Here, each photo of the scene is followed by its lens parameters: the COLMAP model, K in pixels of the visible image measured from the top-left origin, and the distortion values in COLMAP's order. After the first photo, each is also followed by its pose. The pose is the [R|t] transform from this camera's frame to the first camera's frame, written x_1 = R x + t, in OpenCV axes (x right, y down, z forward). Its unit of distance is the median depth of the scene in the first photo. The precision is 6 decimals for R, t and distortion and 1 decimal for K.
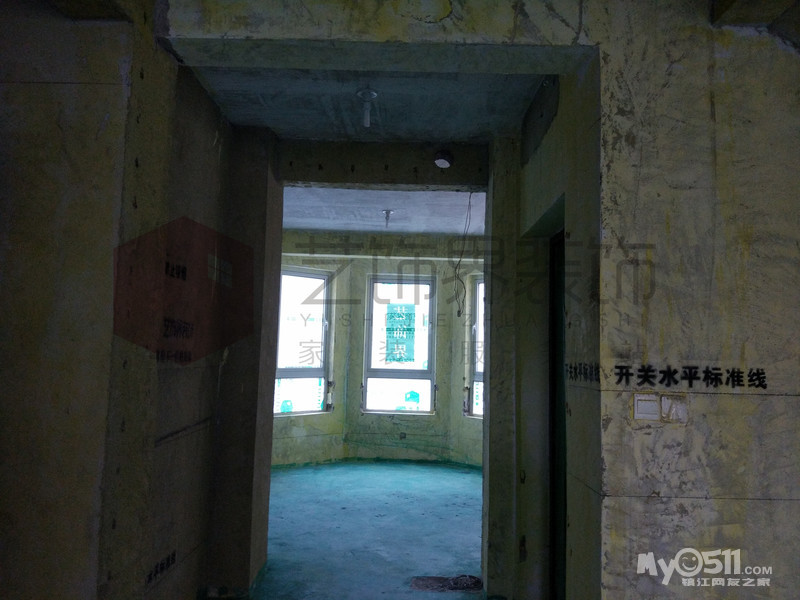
lens RADIAL K [[607.8, 0, 385.1], [0, 607.8, 295.7], [0, 0, 1]] dist [0.049512, -0.100156]
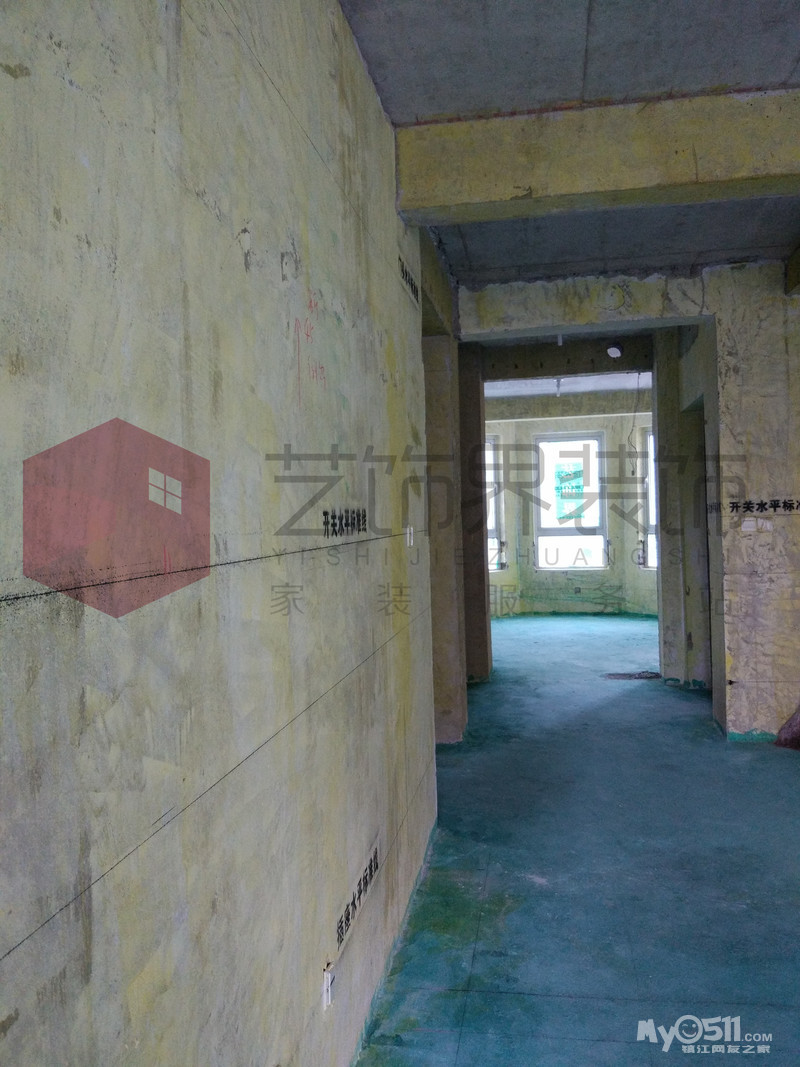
lens RADIAL K [[810.7, 0, 389.7], [0, 810.7, 524.7], [0, 0, 1]] dist [0.049512, -0.100156]
pose [[0.985281, -0.056312, -0.161402, -0.176501], [0.071846, 0.993157, 0.092075, -0.089007], [0.155112, -0.102315, 0.982584, -1.210933]]
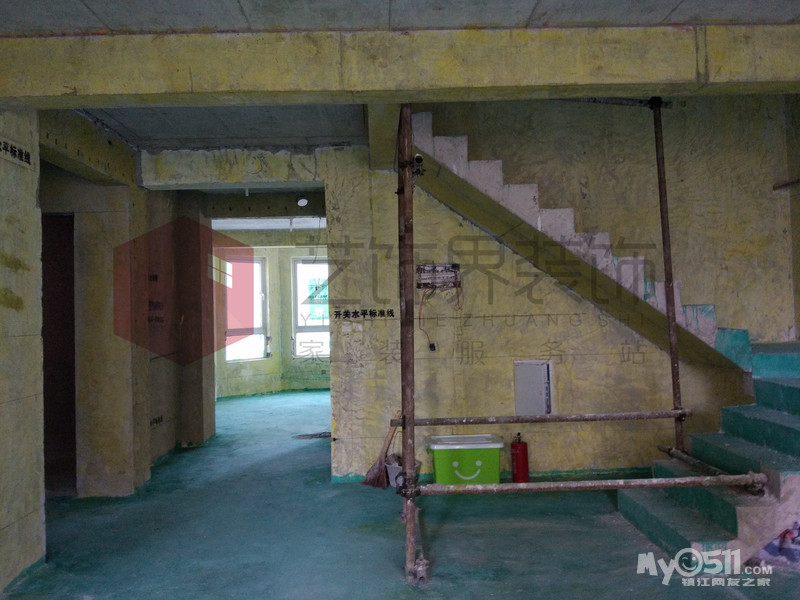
lens RADIAL K [[607.8, 0, 389.8], [0, 607.8, 290.5], [0, 0, 1]] dist [0.049512, -0.100156]
pose [[0.997429, -0.055600, 0.045217, 0.406381], [0.053094, 0.997083, 0.054840, -0.079403], [-0.048134, -0.052299, 0.997471, -1.237705]]
